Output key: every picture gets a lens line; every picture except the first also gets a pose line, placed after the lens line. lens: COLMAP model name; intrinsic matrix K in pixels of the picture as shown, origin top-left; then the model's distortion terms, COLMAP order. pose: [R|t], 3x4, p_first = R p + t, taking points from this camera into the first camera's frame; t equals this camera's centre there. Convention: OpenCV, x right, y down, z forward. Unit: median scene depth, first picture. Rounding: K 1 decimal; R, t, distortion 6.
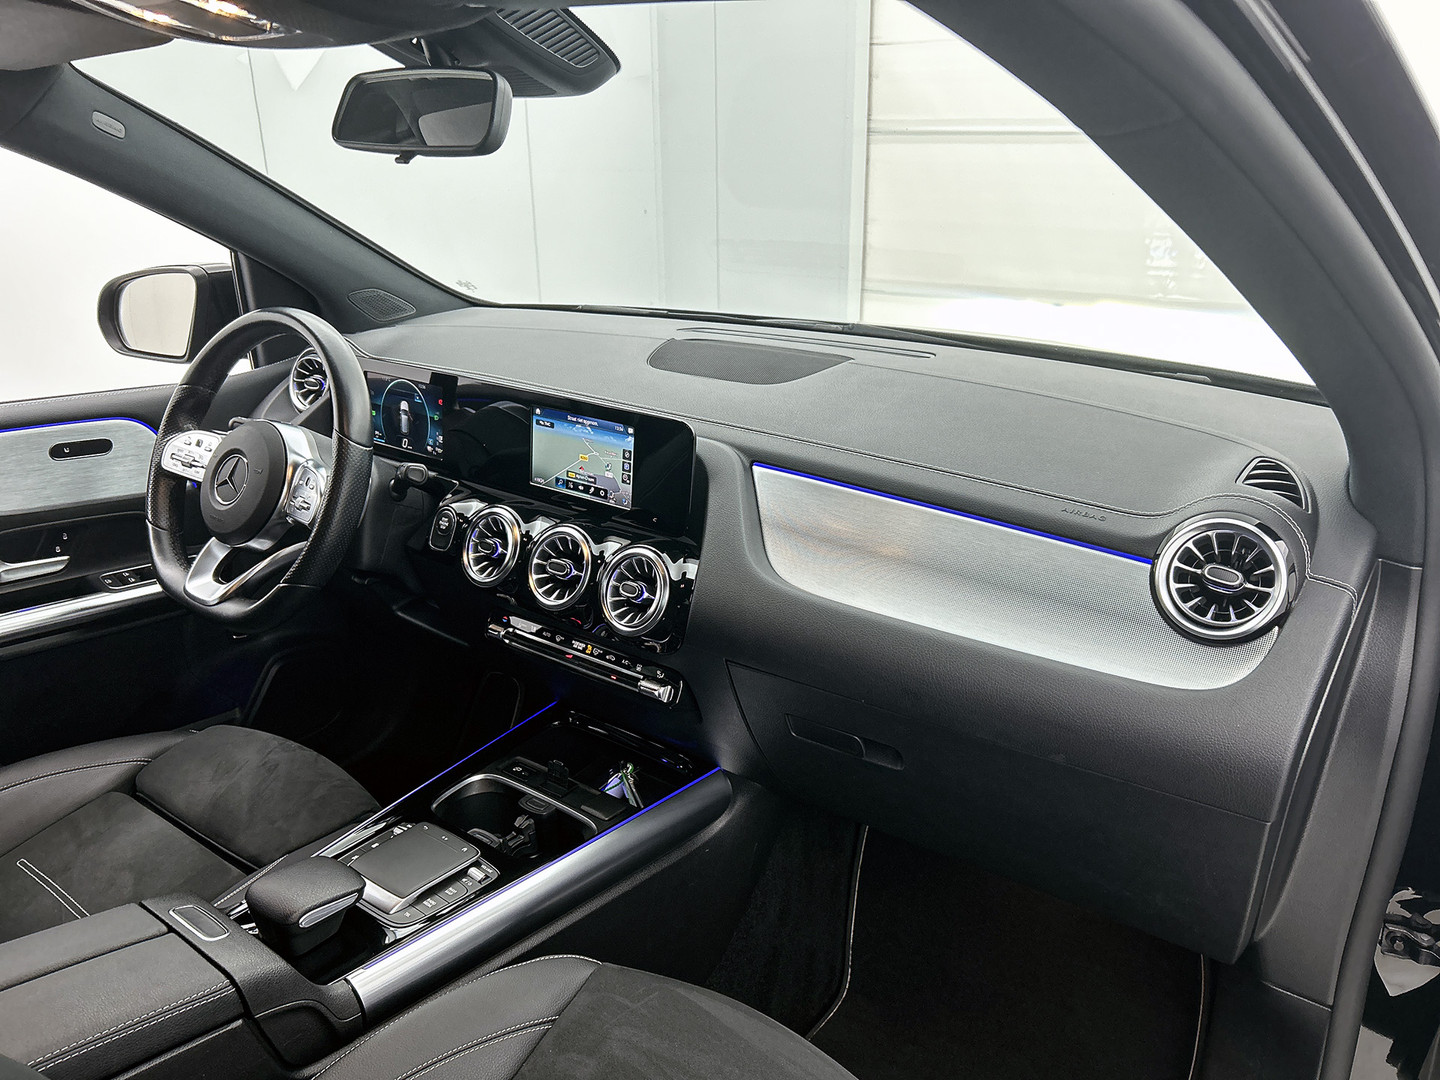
lens RADIAL K [[1089.6, 0, 720.0], [0, 1089.6, 540.0], [0, 0, 1]] dist [0.011973, 0.001273]
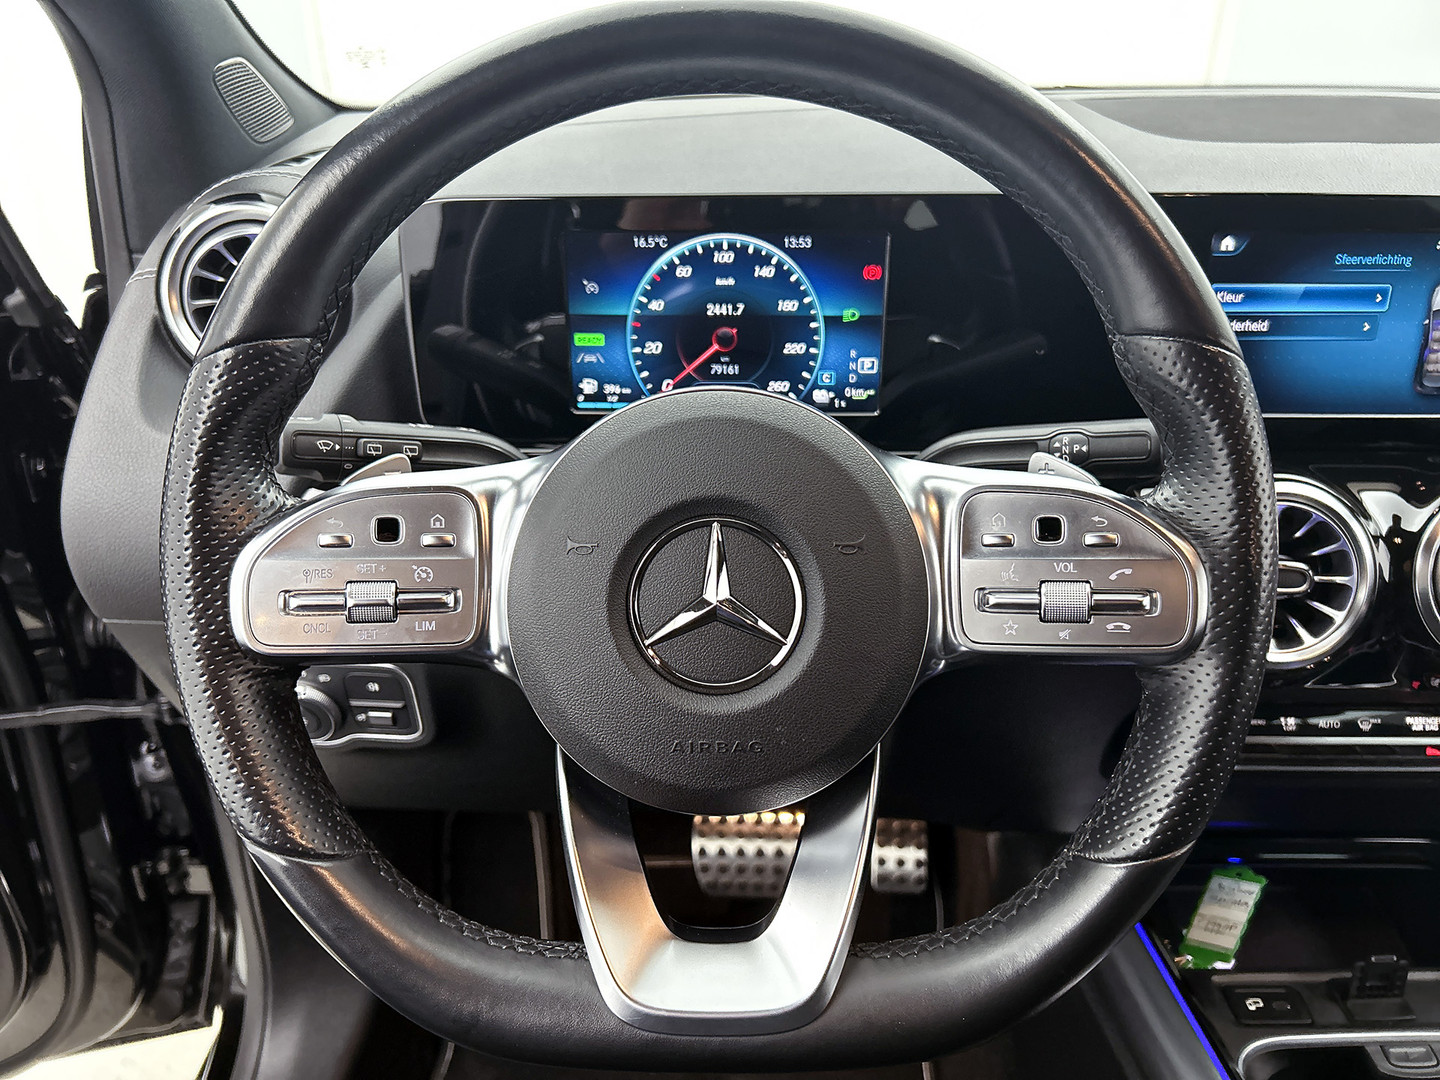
lens RADIAL K [[1075.1, 0, 695.9], [0, 1075.1, 565.3], [0, 0, 1]] dist [0.011932, 0.000341]
pose [[0.801313, -0.284082, 0.526494, -0.608589], [0.211480, 0.957751, 0.194909, -0.126247], [-0.559620, -0.044841, 0.827535, 0.775201]]
